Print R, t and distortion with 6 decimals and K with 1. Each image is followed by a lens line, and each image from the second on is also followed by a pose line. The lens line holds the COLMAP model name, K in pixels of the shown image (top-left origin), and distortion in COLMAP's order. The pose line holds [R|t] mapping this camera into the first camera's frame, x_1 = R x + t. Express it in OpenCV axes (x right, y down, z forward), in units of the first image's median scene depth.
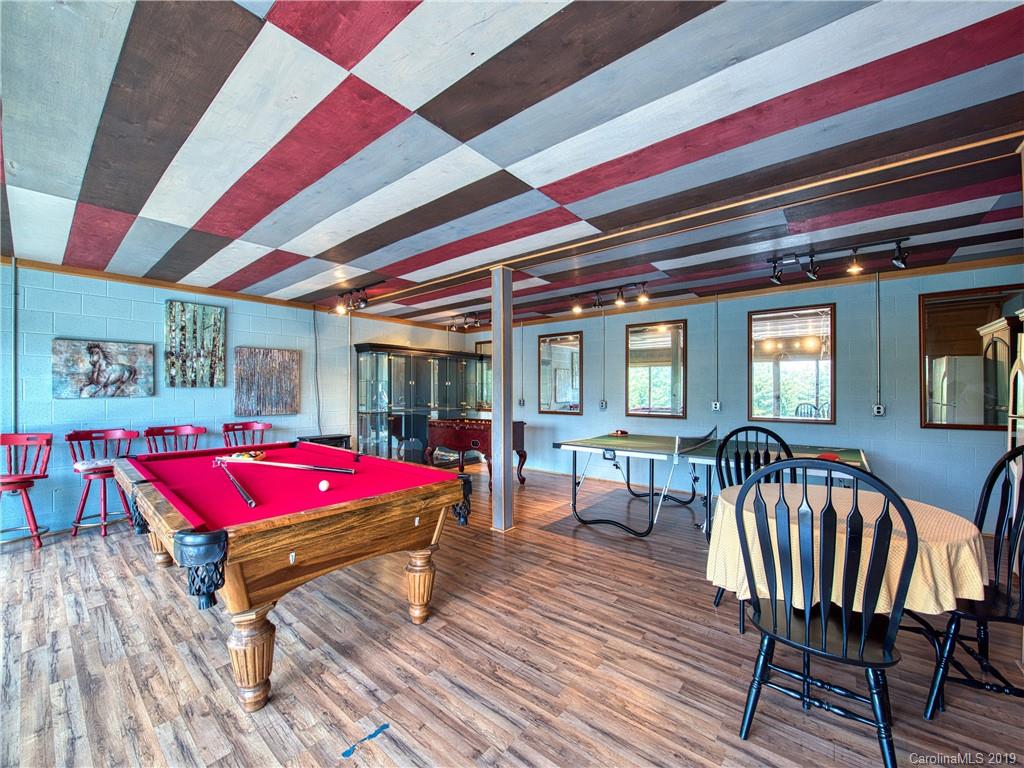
lens RADIAL K [[412.1, 0, 520.2], [0, 412.1, 385.6], [0, 0, 1]] dist [-0.017454, -0.001783]
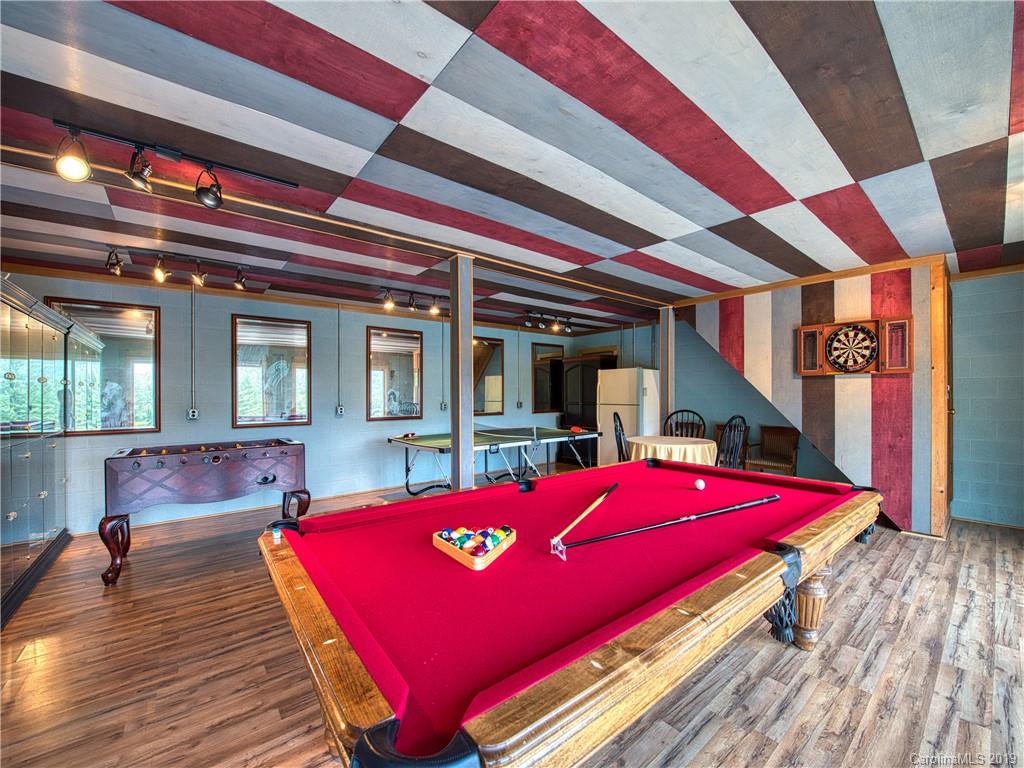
lens RADIAL K [[412.1, 0, 511.3], [0, 412.1, 389.7], [0, 0, 1]] dist [-0.017454, -0.001783]
pose [[0.196223, 0.009926, 0.980509, -1.392430], [-0.003414, 0.999950, -0.009440, 0.018130], [-0.980553, -0.001495, 0.196247, 1.110473]]
